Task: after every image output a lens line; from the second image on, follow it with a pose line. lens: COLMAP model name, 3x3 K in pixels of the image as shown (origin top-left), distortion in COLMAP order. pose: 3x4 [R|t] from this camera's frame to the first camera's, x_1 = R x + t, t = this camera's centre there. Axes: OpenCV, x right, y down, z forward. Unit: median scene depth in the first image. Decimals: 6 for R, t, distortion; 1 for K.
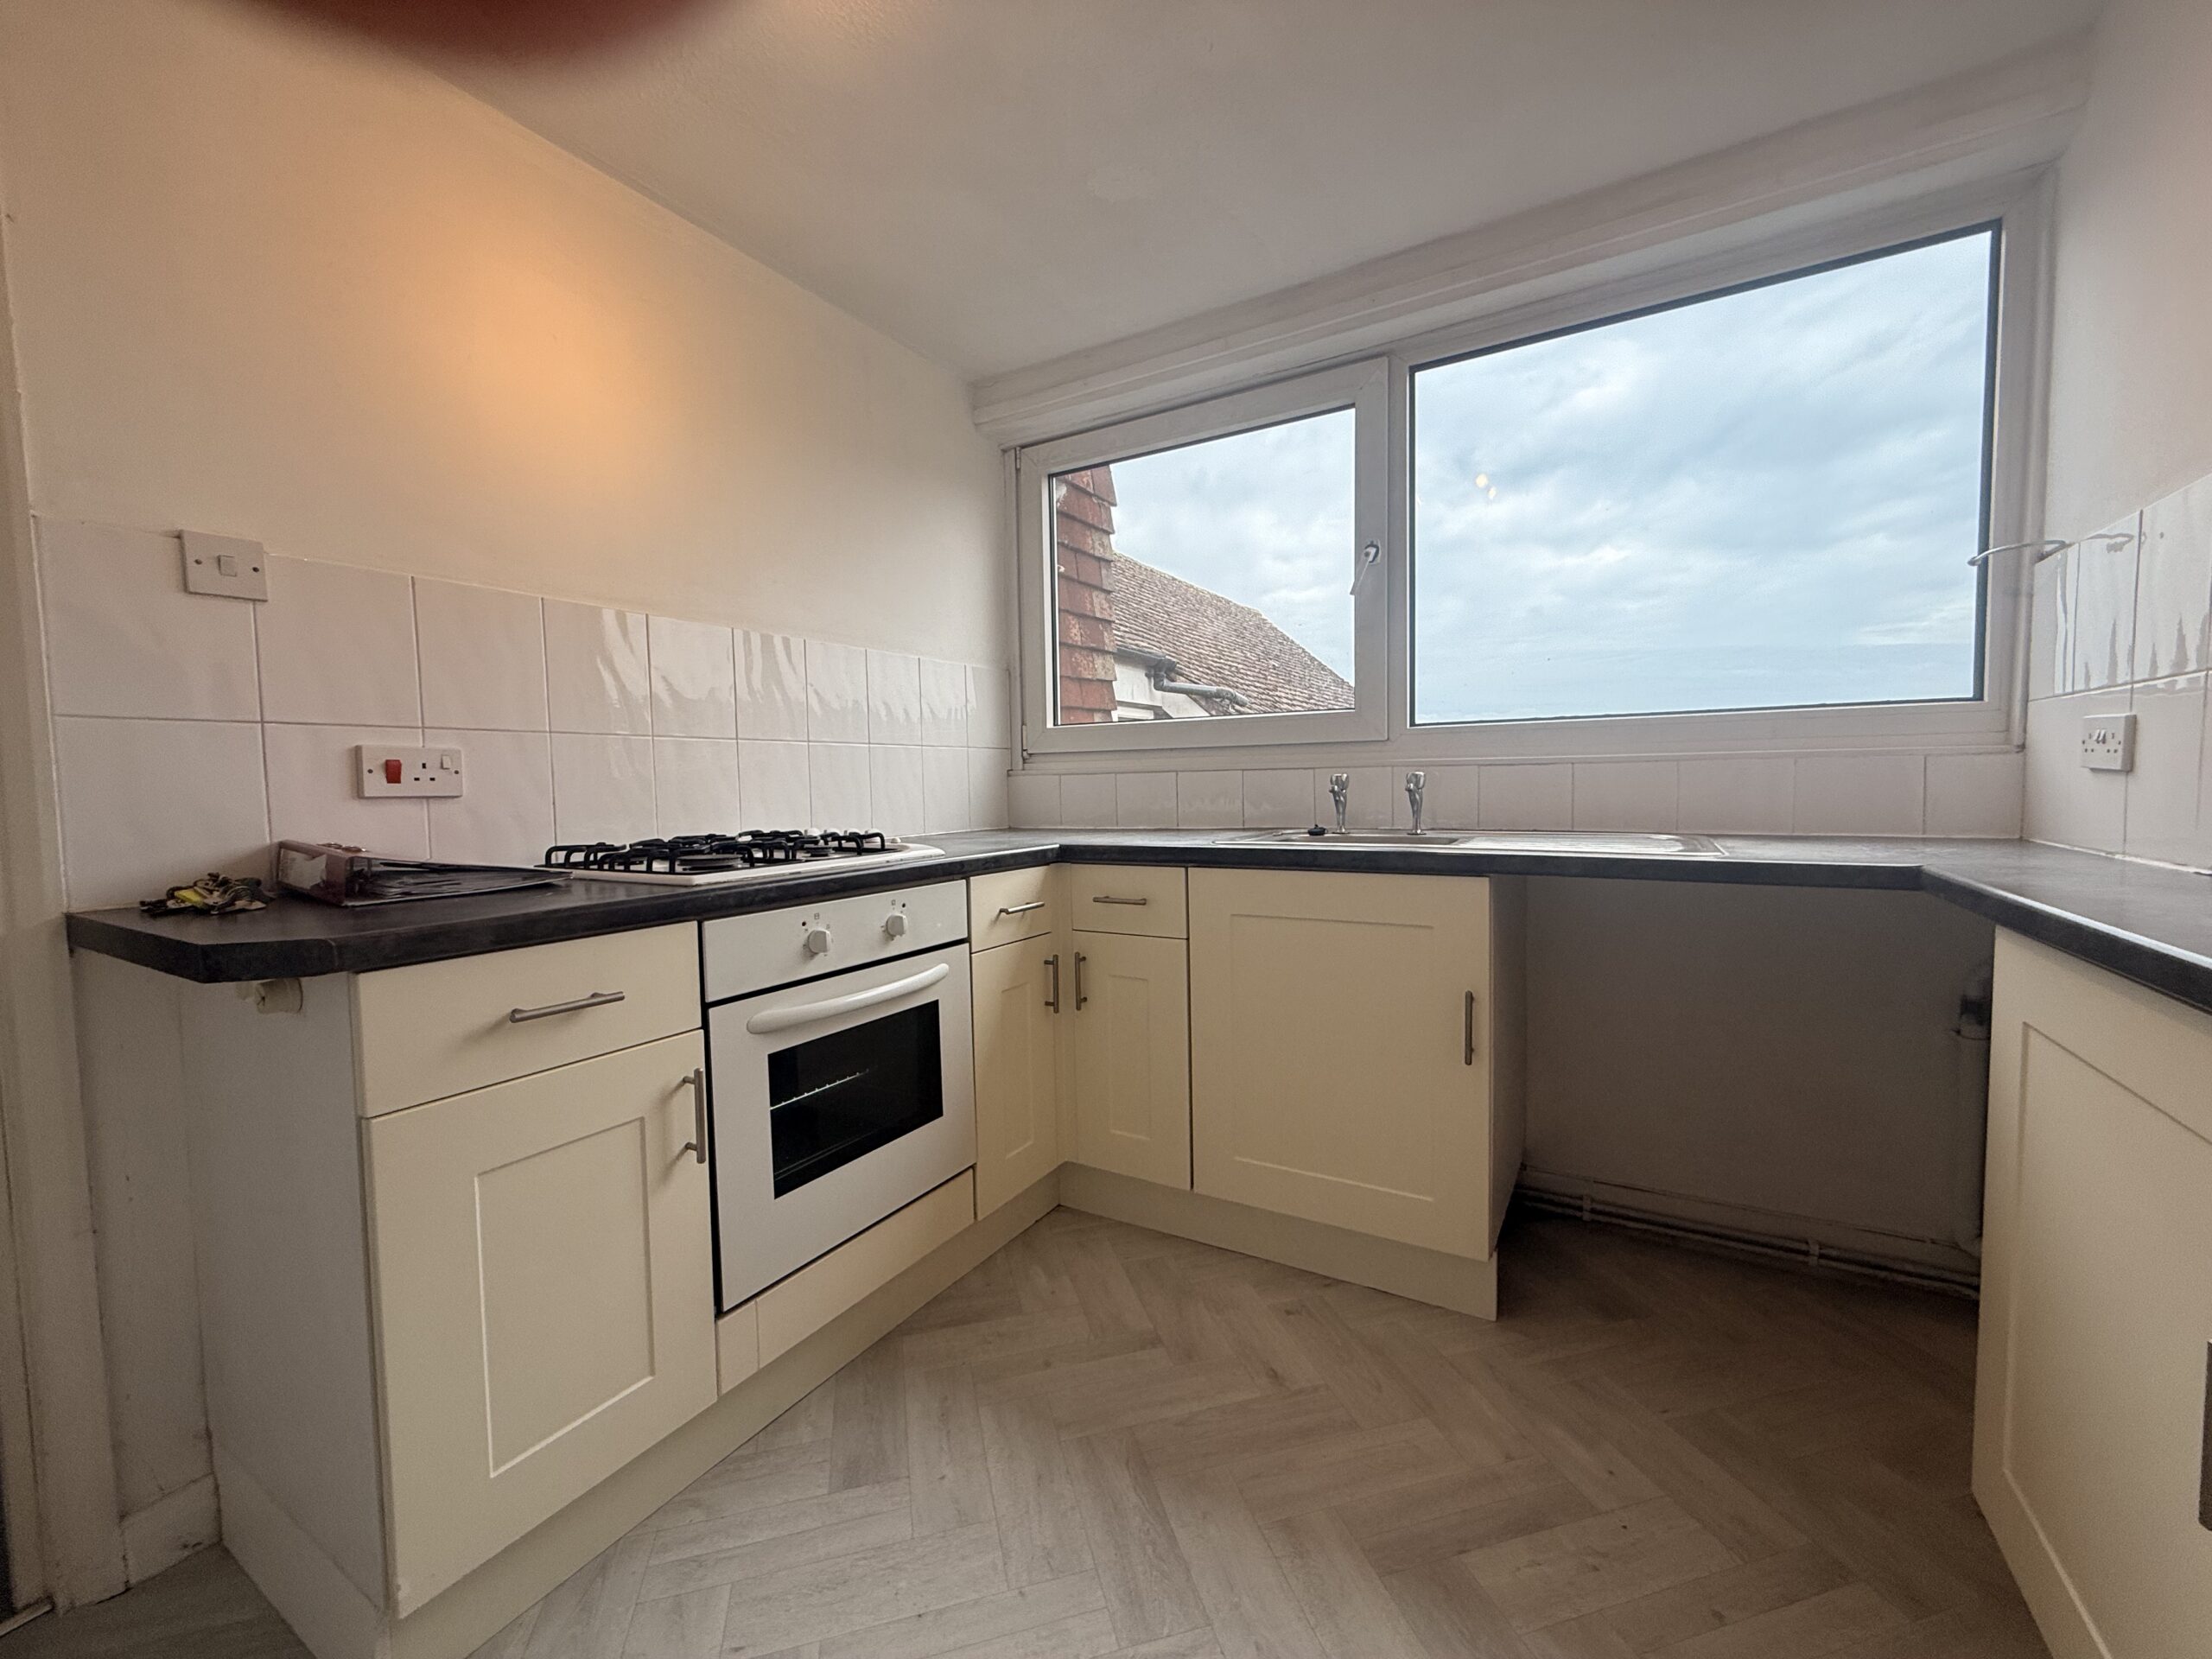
lens RADIAL K [[885.5, 0, 1098.8], [0, 885.5, 831.2], [0, 0, 1]] dist [0.000189, -0.000057]
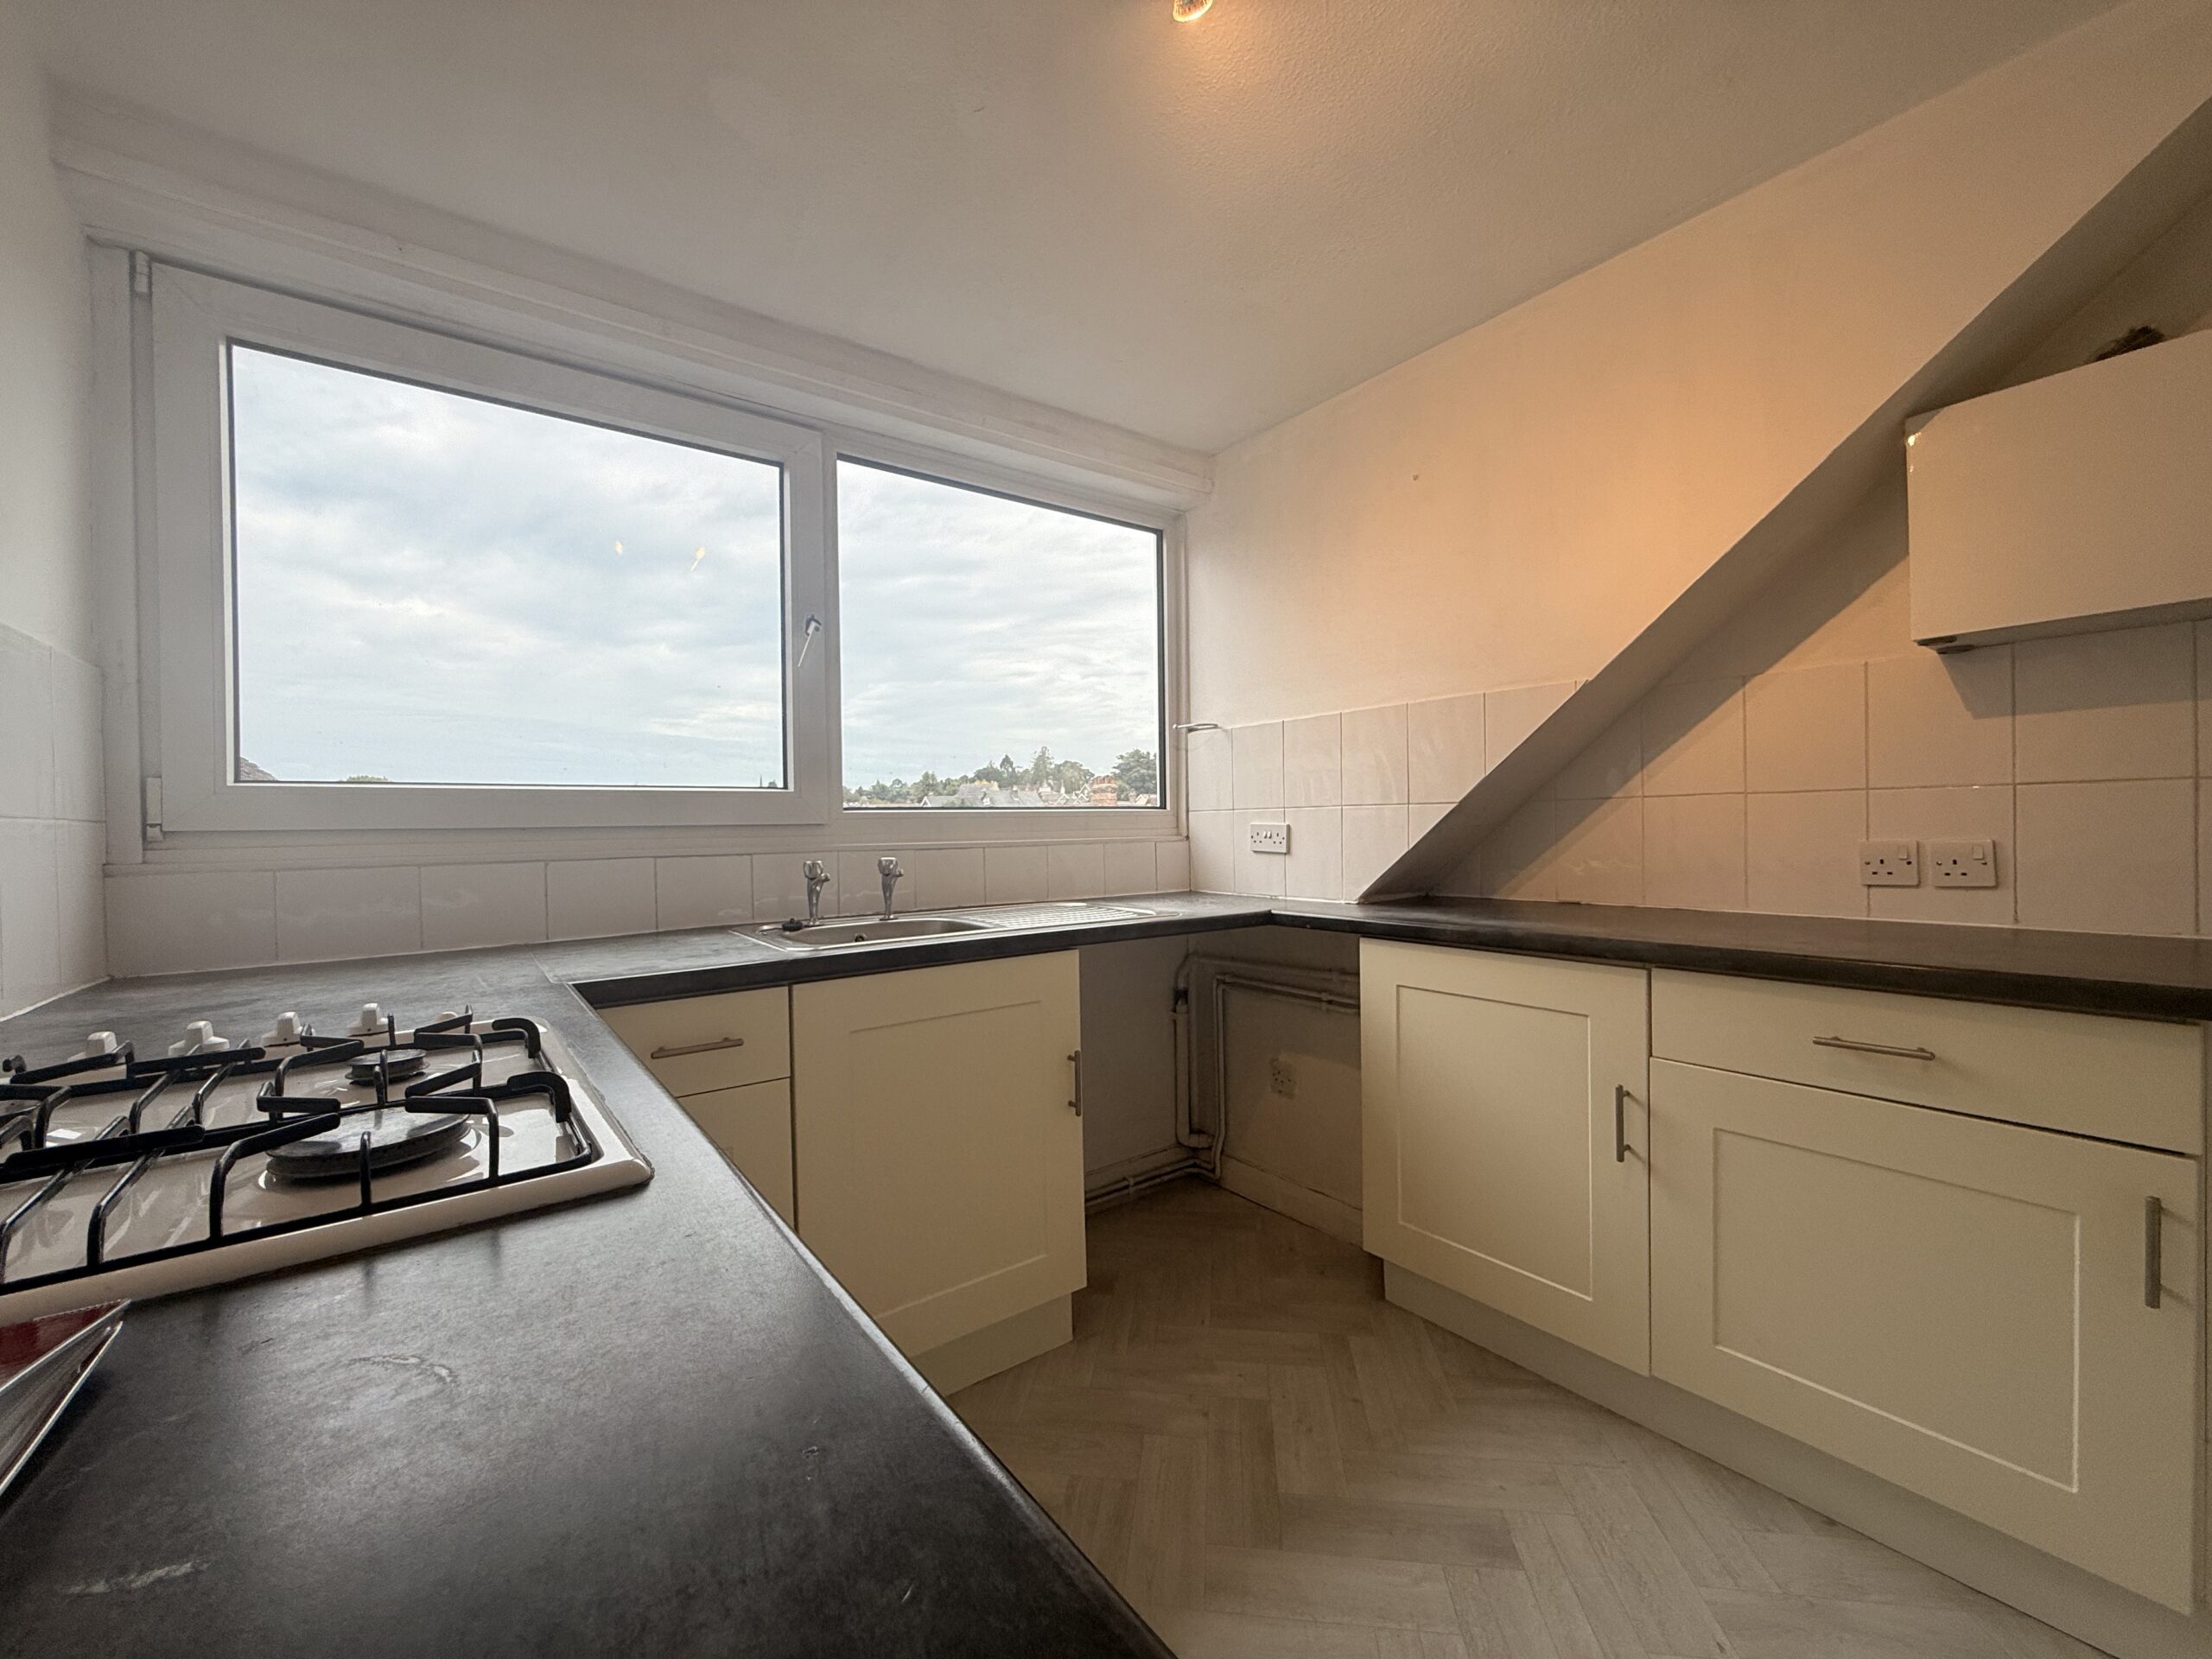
lens RADIAL K [[879.9, 0, 1106.0], [0, 879.9, 829.5], [0, 0, 1]] dist [-0.016582, 0.000018]
pose [[0.367473, 0.008106, 0.929999, -0.540770], [0.064663, 0.997319, -0.034244, -0.055324], [-0.927783, 0.072721, 0.365964, 0.462378]]
